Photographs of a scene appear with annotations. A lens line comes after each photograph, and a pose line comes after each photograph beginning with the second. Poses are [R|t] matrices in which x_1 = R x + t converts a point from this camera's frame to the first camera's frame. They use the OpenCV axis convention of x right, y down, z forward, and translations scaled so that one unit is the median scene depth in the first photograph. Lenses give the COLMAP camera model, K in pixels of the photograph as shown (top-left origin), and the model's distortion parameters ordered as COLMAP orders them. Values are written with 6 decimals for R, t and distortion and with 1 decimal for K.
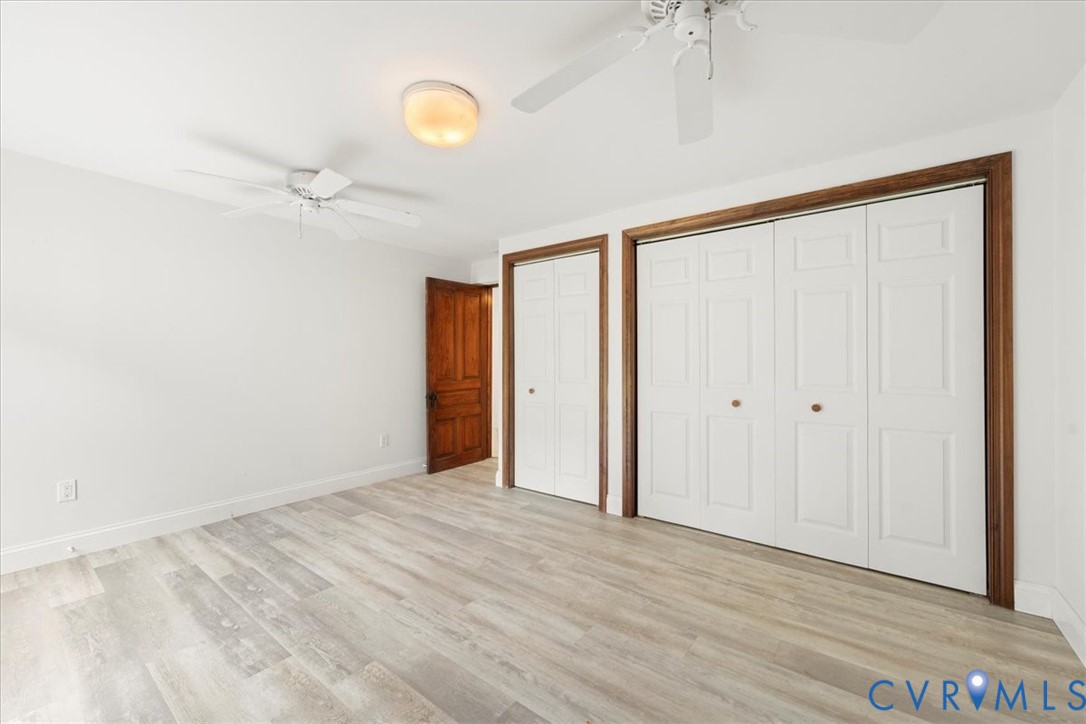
lens RADIAL K [[436.5, 0, 542.9], [0, 436.5, 361.5], [0, 0, 1]] dist [-0.001551, 0.000362]
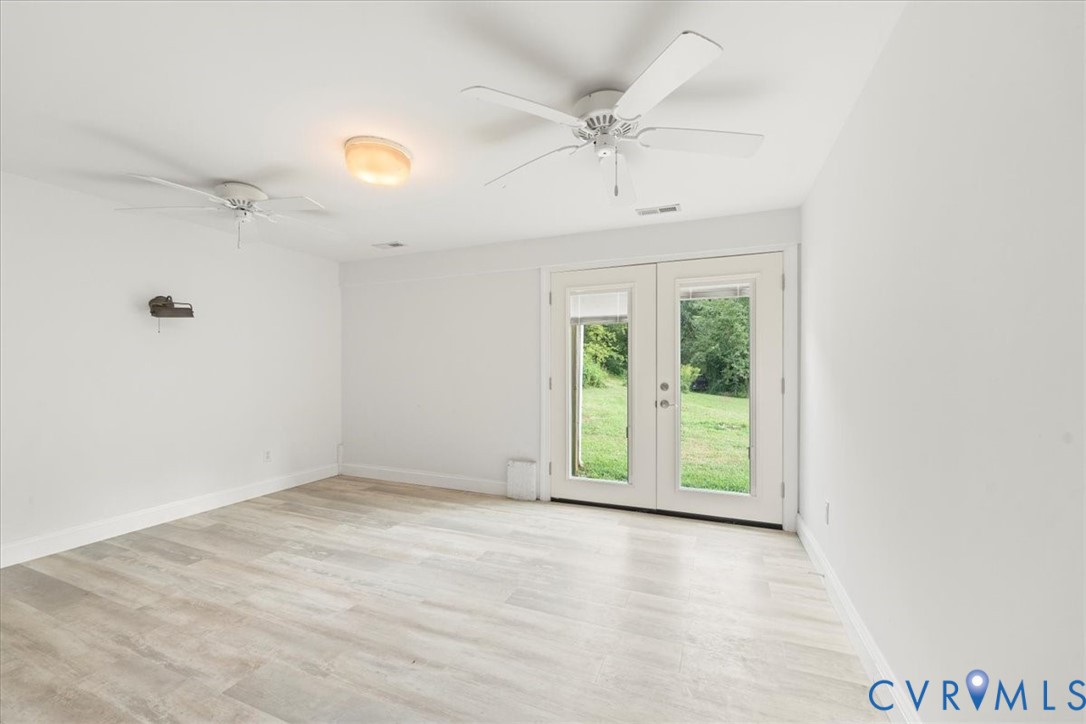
lens RADIAL K [[436.5, 0, 543.1], [0, 436.5, 364.4], [0, 0, 1]] dist [-0.001551, 0.000362]
pose [[-0.965886, -0.002884, -0.258950, -0.326386], [-0.001338, 0.999980, -0.006149, -0.007039], [0.258963, -0.005593, -0.965871, 2.048592]]
